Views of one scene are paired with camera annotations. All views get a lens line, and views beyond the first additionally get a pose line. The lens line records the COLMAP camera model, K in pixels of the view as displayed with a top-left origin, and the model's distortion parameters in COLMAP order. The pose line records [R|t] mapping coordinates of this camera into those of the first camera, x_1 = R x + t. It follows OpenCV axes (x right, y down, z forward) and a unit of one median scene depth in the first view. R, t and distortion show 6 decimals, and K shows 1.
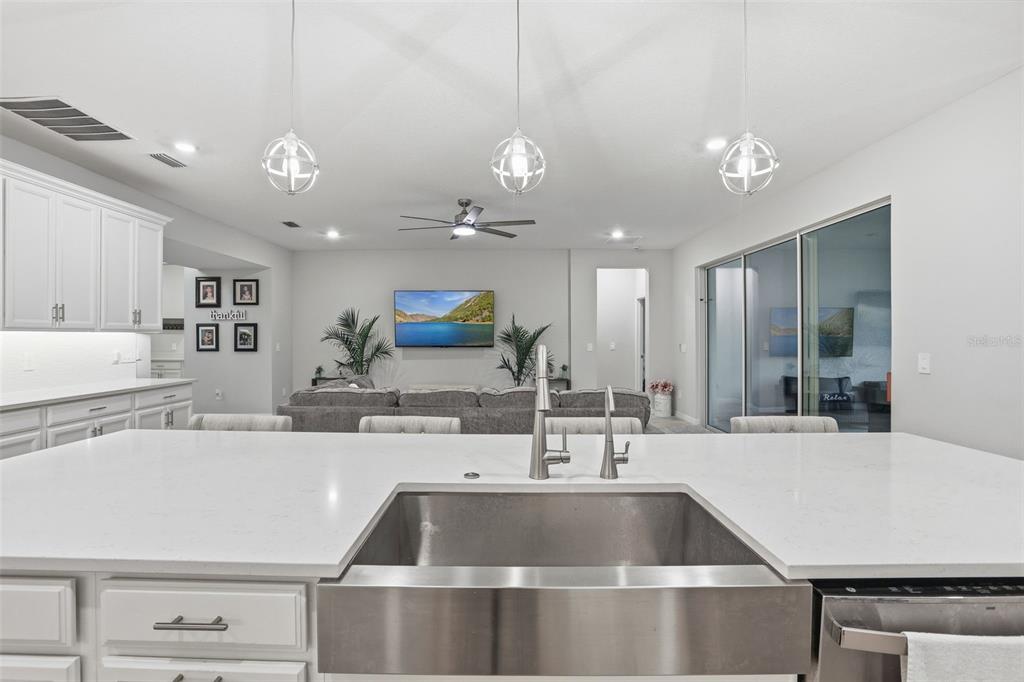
lens RADIAL K [[472.6, 0, 512.0], [0, 472.6, 341.0], [0, 0, 1]] dist [-0.001935, -0.000166]
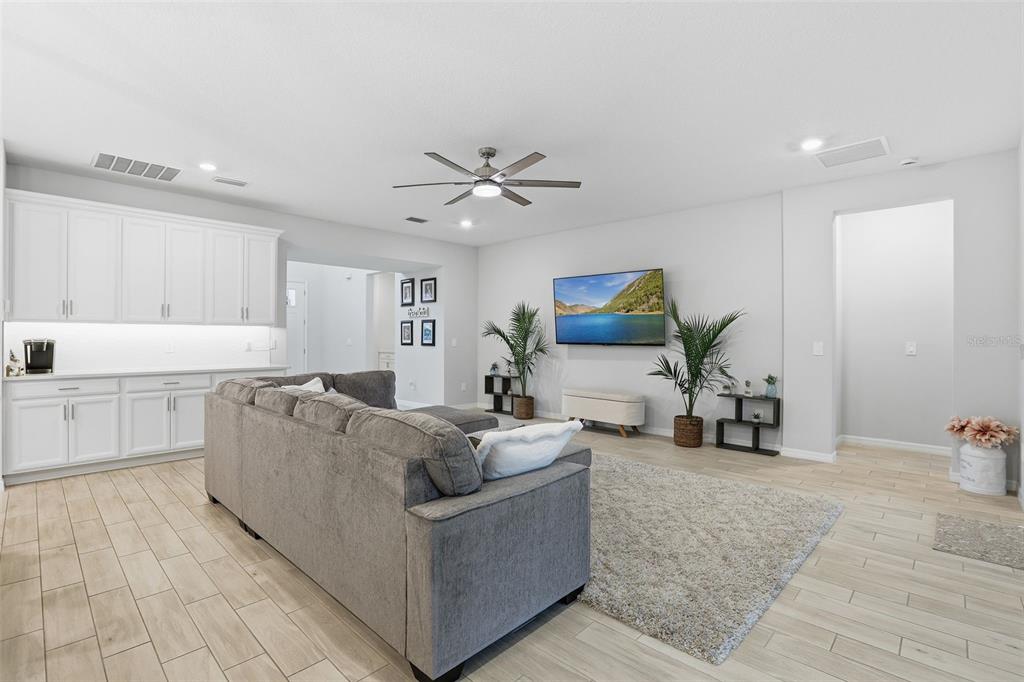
lens RADIAL K [[499.1, 0, 477.5], [0, 499.1, 333.9], [0, 0, 1]] dist [-0.000159, 0.000282]
pose [[0.721744, -0.000425, -0.692160, 0.300346], [-0.010100, 0.999887, -0.011146, 0.006390], [0.692086, 0.015036, 0.721658, 0.259391]]
